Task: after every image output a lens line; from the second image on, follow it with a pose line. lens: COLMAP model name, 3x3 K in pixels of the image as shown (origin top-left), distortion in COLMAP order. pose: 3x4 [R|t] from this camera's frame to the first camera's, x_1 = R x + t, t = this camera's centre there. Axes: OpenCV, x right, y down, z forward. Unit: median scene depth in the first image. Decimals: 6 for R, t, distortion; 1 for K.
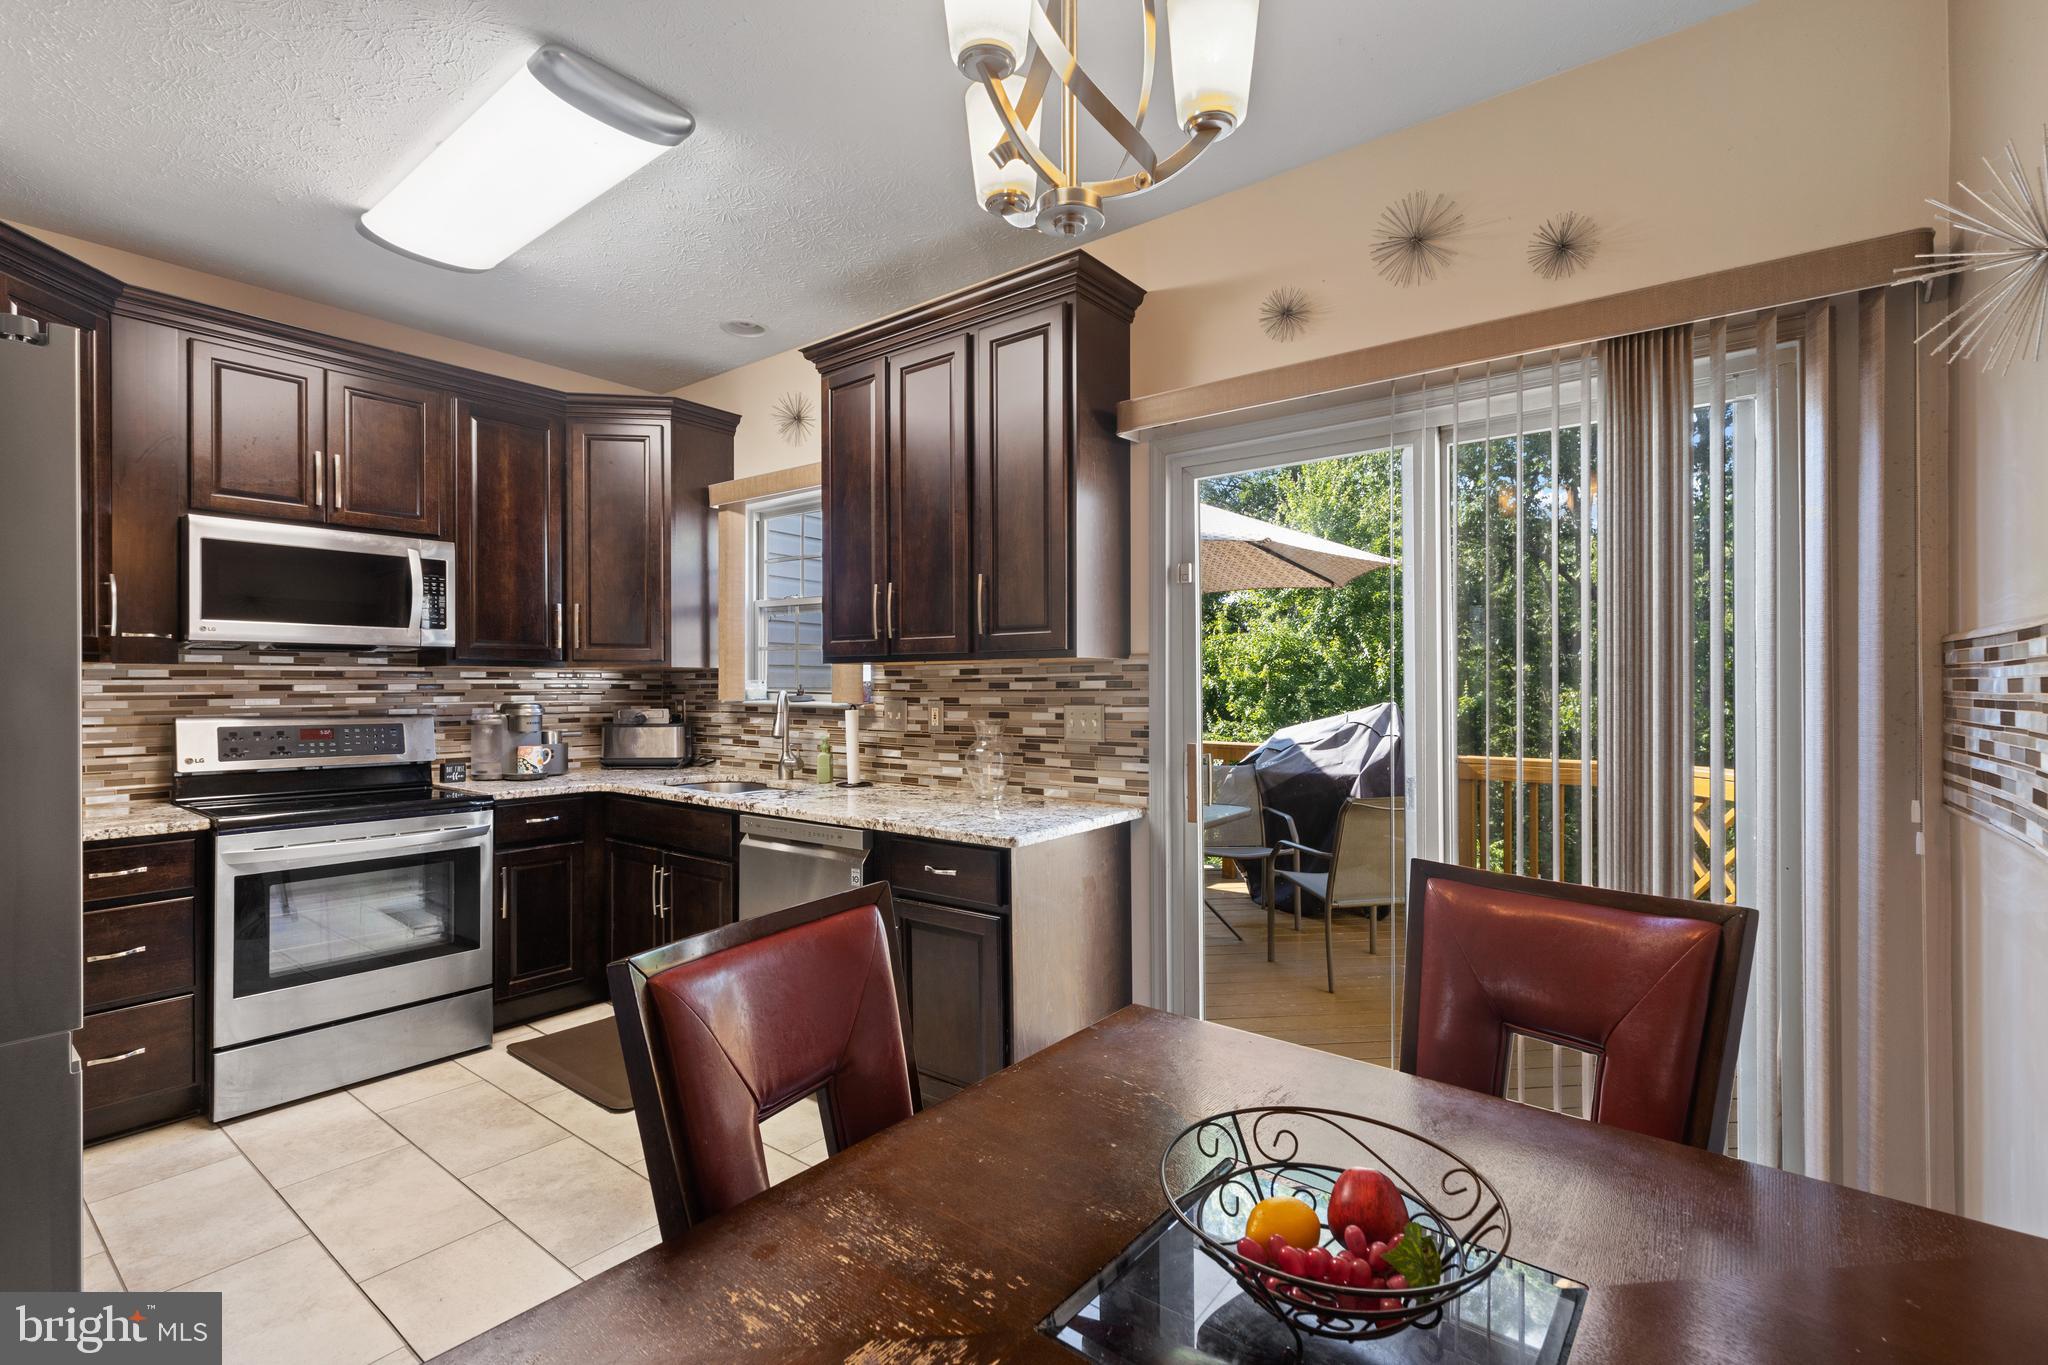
lens RADIAL K [[917.8, 0, 1028.3], [0, 917.8, 681.0], [0, 0, 1]] dist [0.006838, -0.002019]
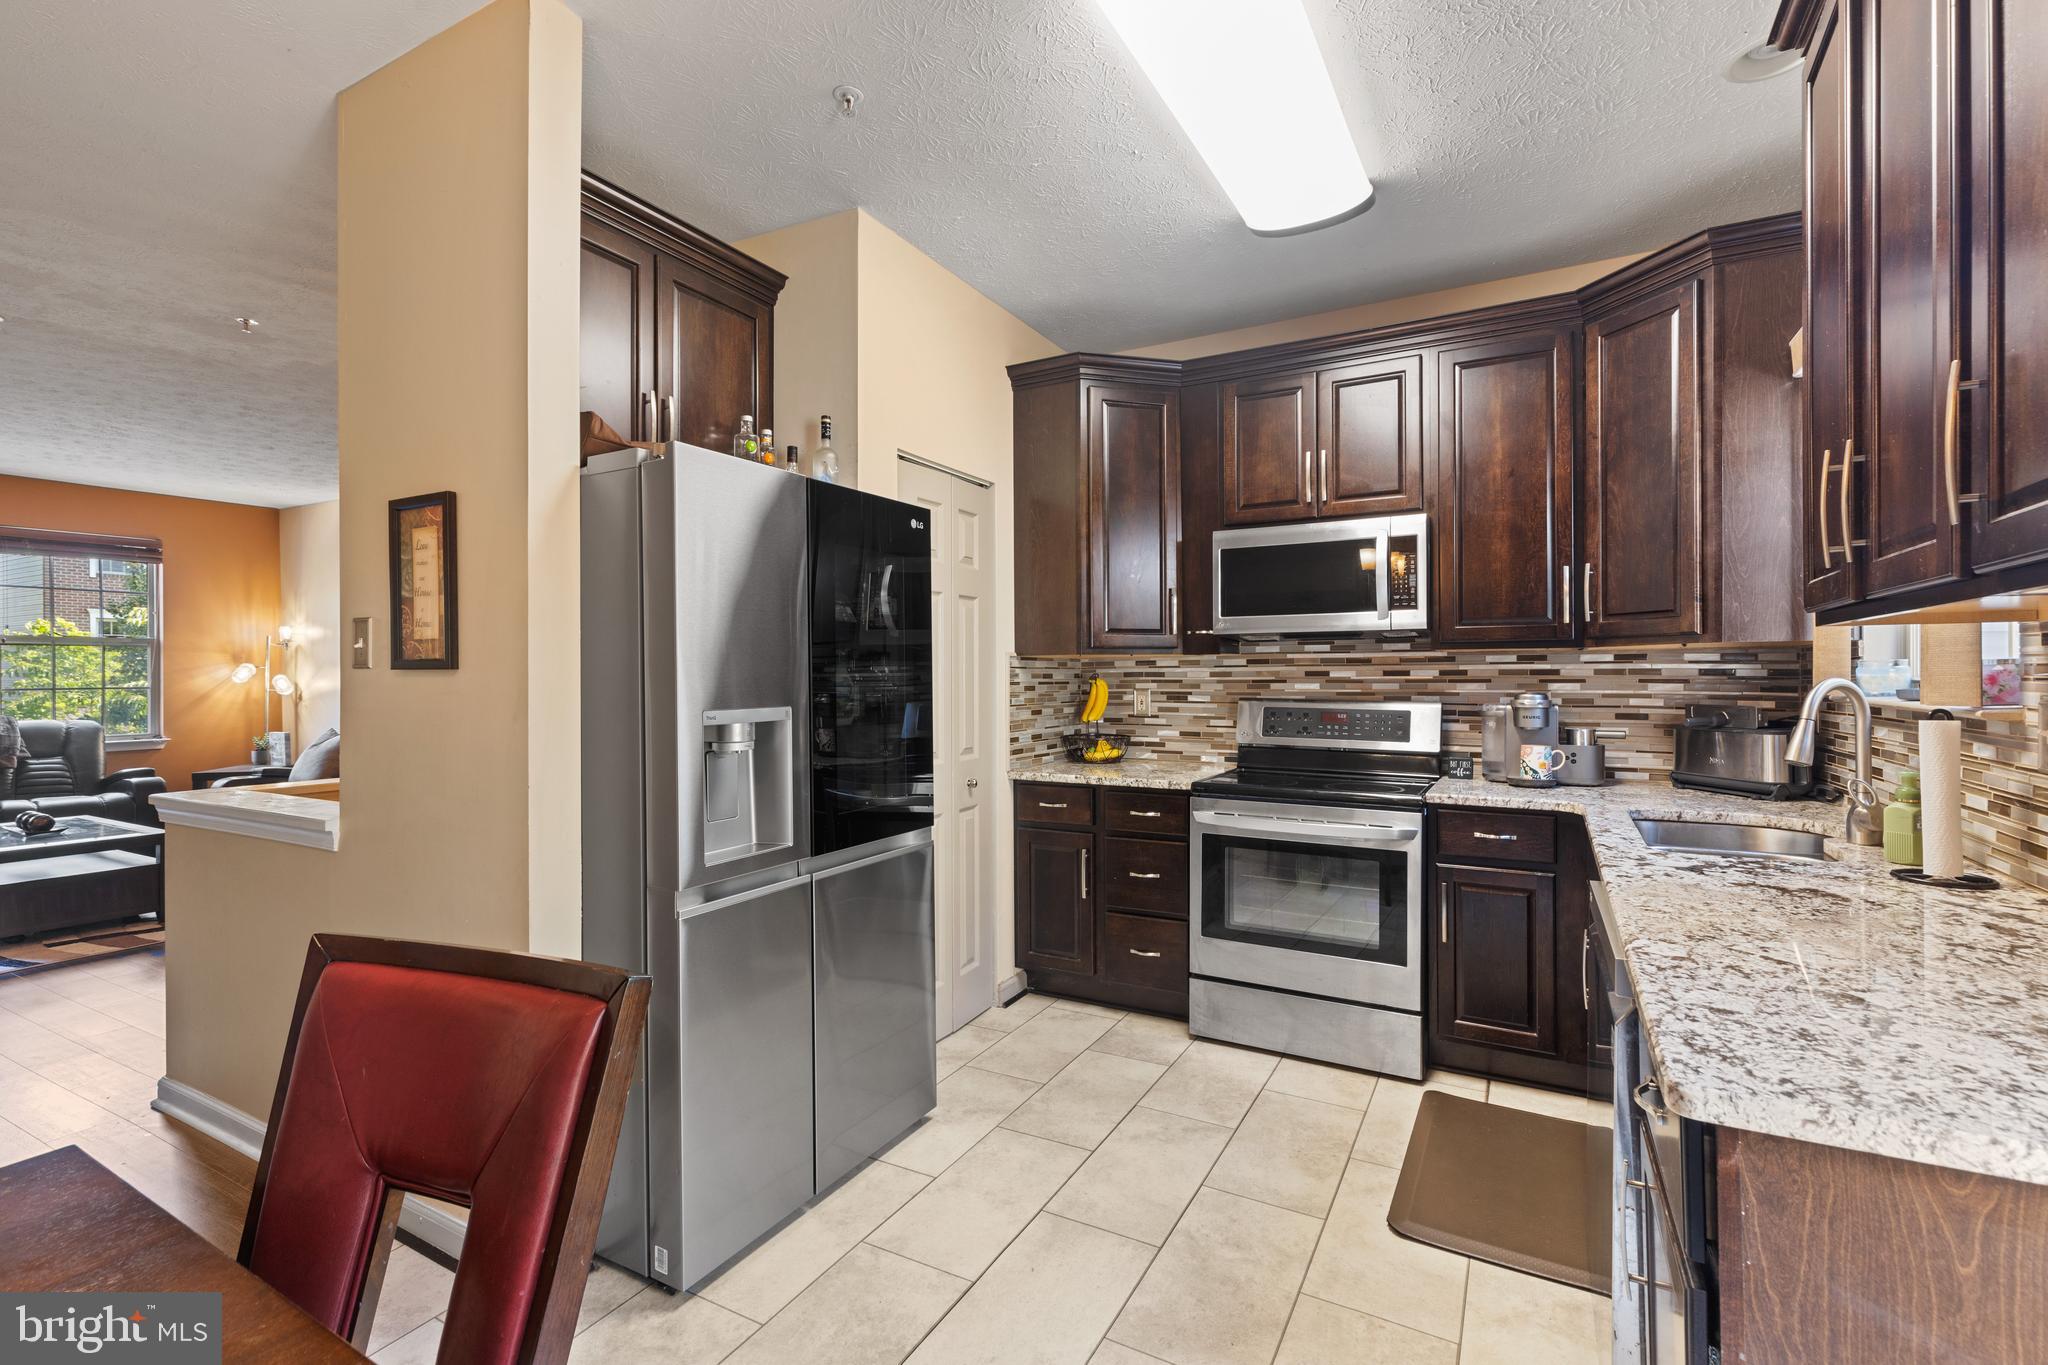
lens RADIAL K [[917.8, 0, 1040.7], [0, 917.8, 676.5], [0, 0, 1]] dist [0.006838, -0.002019]
pose [[0.159372, 0.002664, -0.987215, 0.217012], [0.006102, 0.999975, 0.003683, 0.004727], [0.987200, -0.006611, 0.159352, 0.496467]]
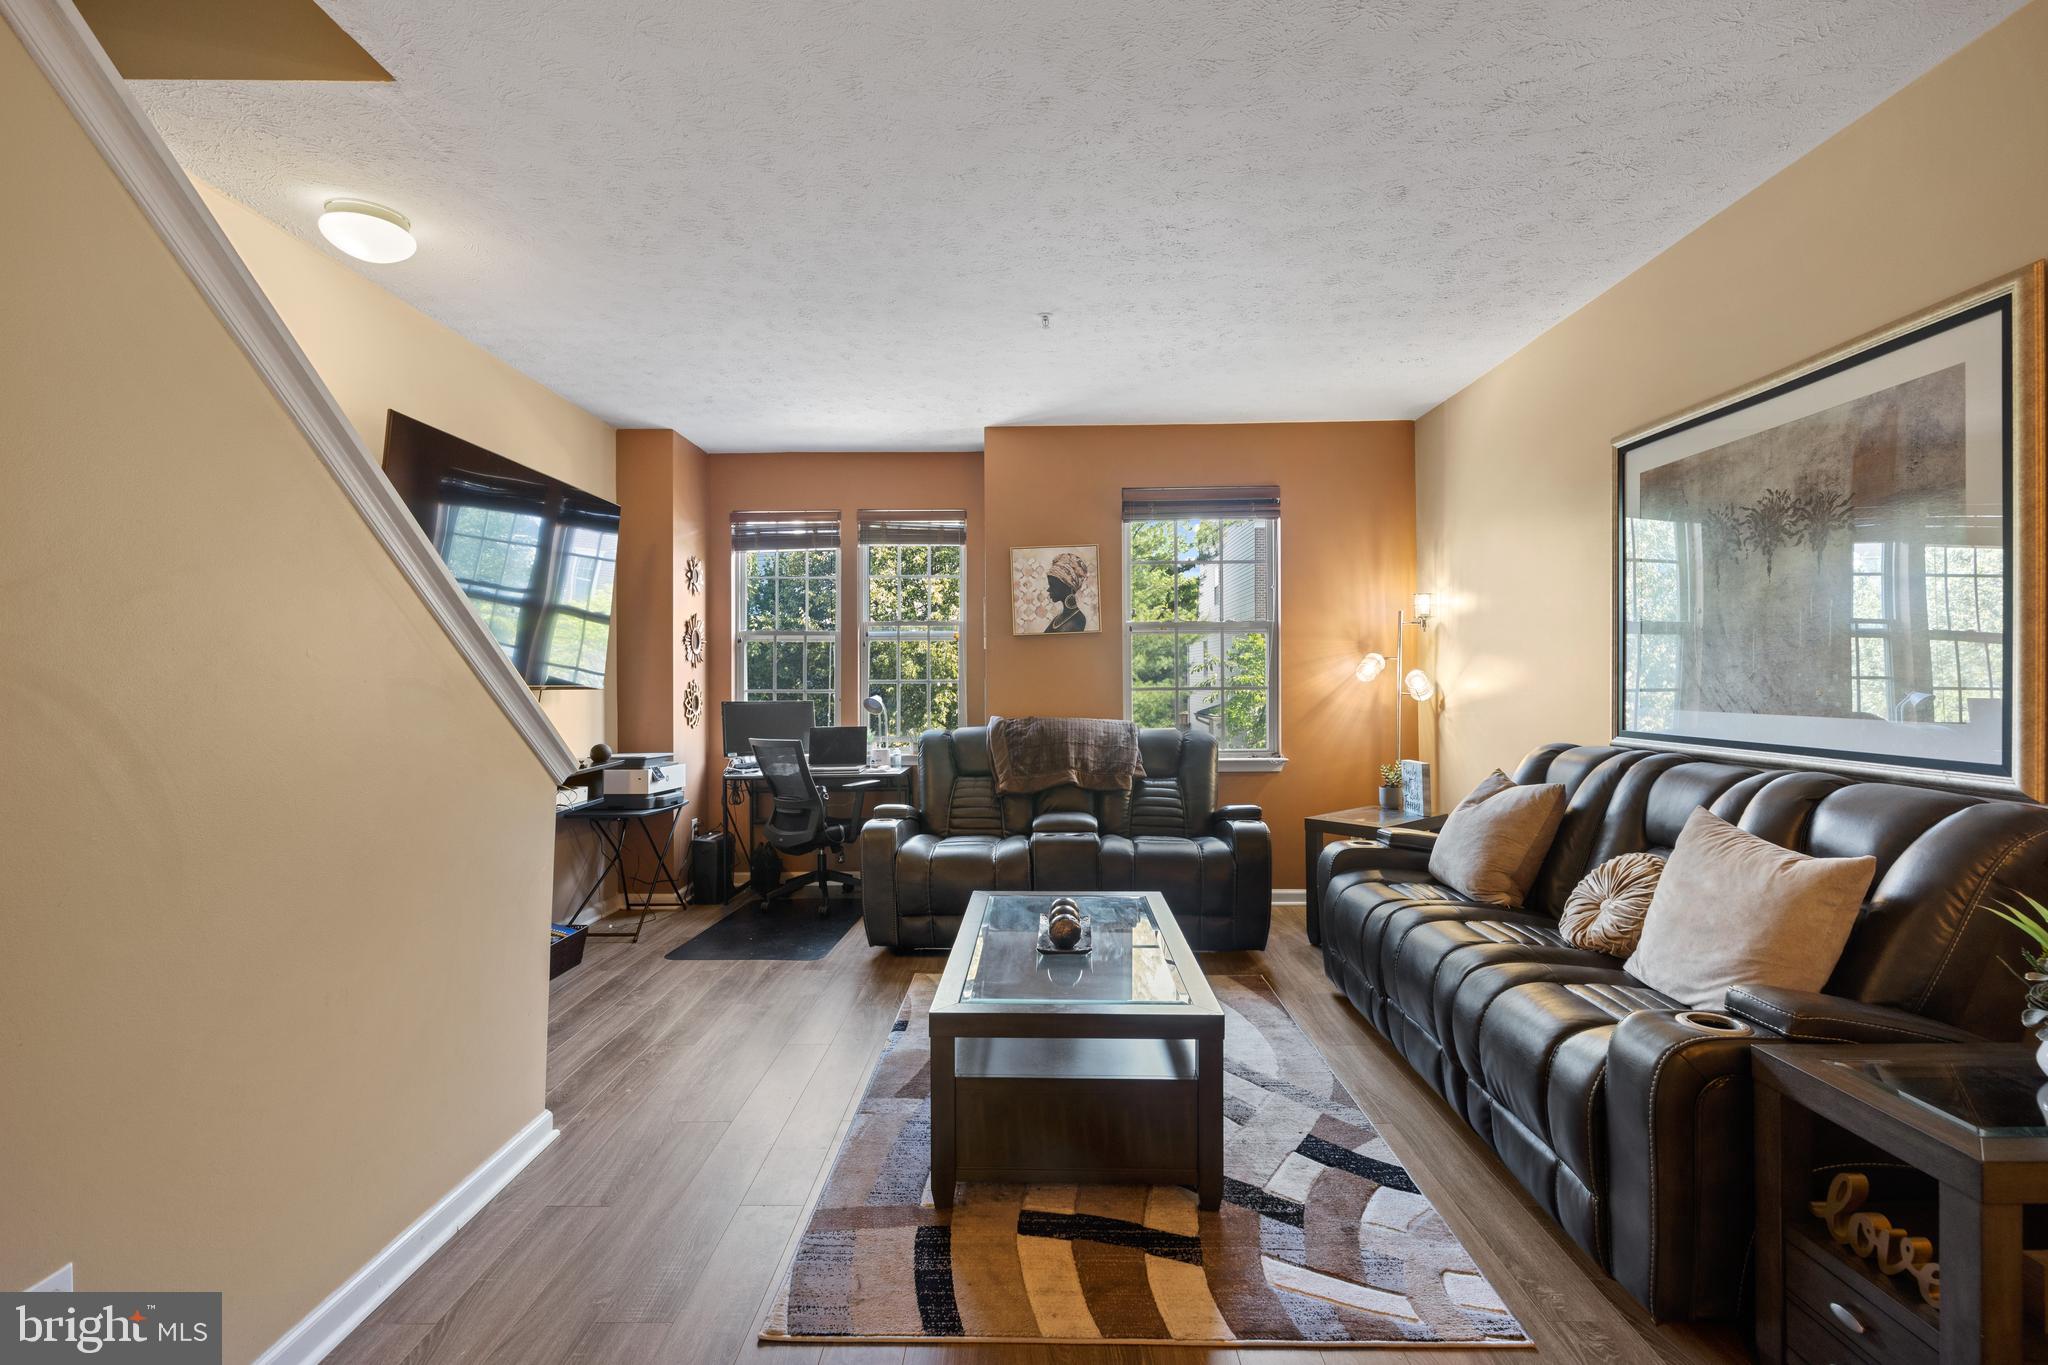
lens RADIAL K [[917.8, 0, 1029.3], [0, 917.8, 676.5], [0, 0, 1]] dist [0.006838, -0.002019]
pose [[-0.798318, 0.001857, -0.602233, -0.946482], [0.005088, 0.999980, -0.003662, 0.010292], [0.602215, -0.005988, -0.798312, -0.191952]]
